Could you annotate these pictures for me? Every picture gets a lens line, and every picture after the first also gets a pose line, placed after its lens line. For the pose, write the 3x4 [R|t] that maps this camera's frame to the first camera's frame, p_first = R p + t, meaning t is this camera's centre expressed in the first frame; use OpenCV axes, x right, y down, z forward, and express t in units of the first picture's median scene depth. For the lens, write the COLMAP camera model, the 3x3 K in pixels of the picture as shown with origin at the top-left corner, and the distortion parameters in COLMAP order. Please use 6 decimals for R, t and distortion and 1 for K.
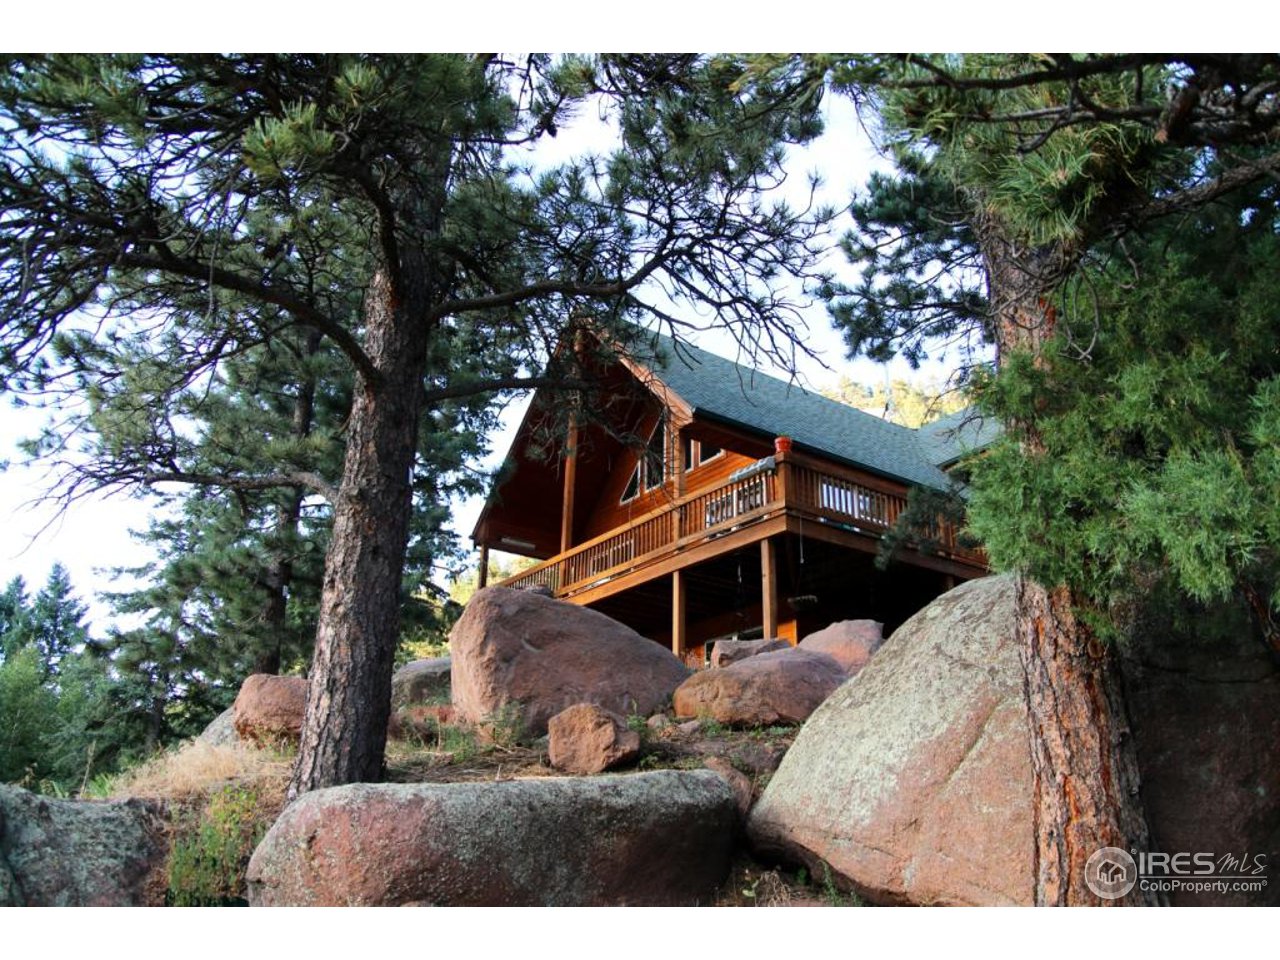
lens RADIAL K [[964.9, 0, 641.6], [0, 964.9, 484.6], [0, 0, 1]] dist [-0.066170, 0.012074]
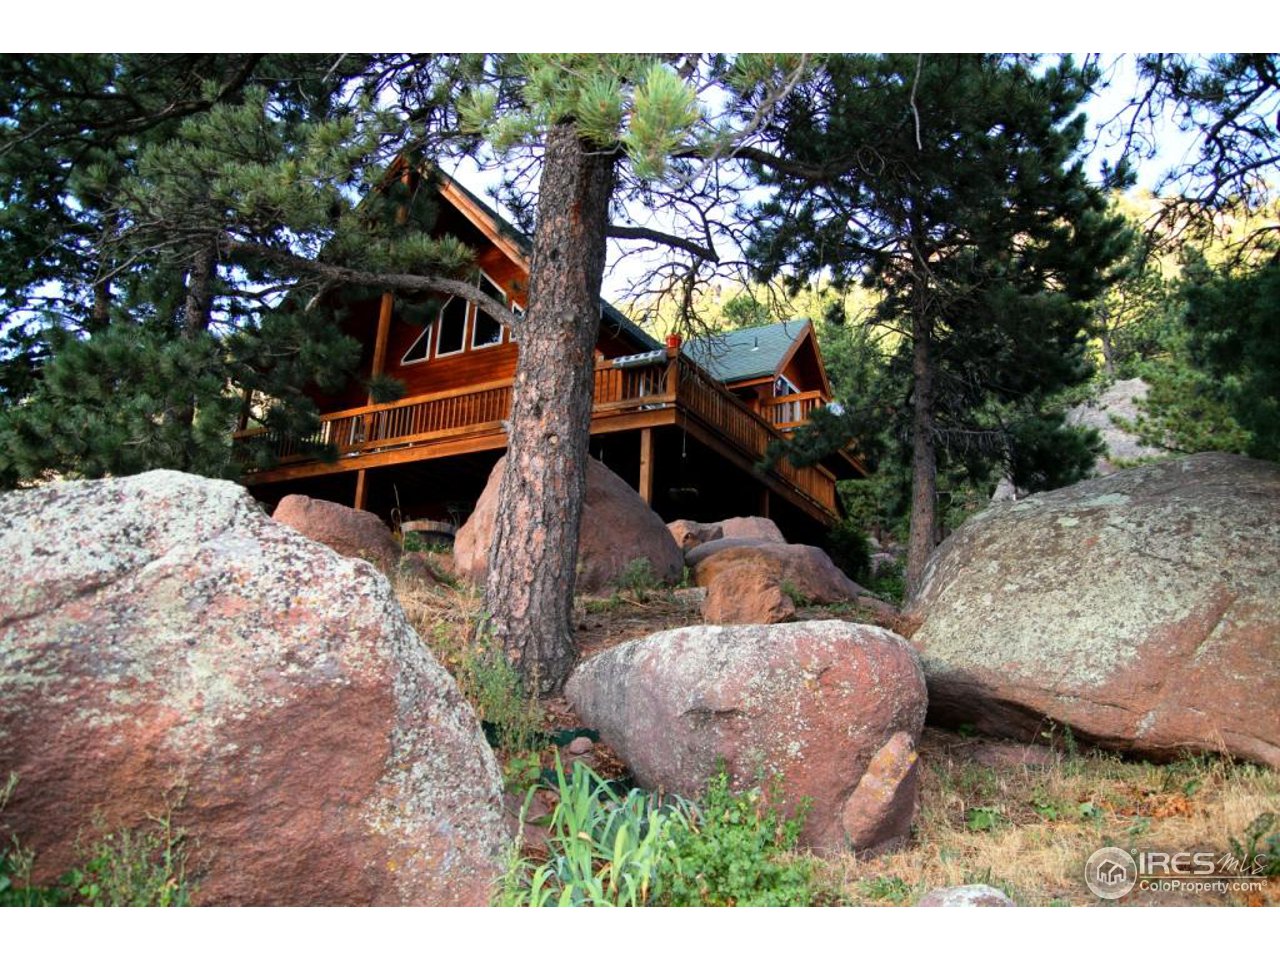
lens RADIAL K [[964.9, 0, 641.6], [0, 964.9, 478.4], [0, 0, 1]] dist [-0.066170, 0.012074]
pose [[0.901954, 0.142350, 0.407696, -0.633708], [-0.184091, 0.980769, 0.064825, 0.092934], [-0.390628, -0.133522, 0.910814, 0.112063]]
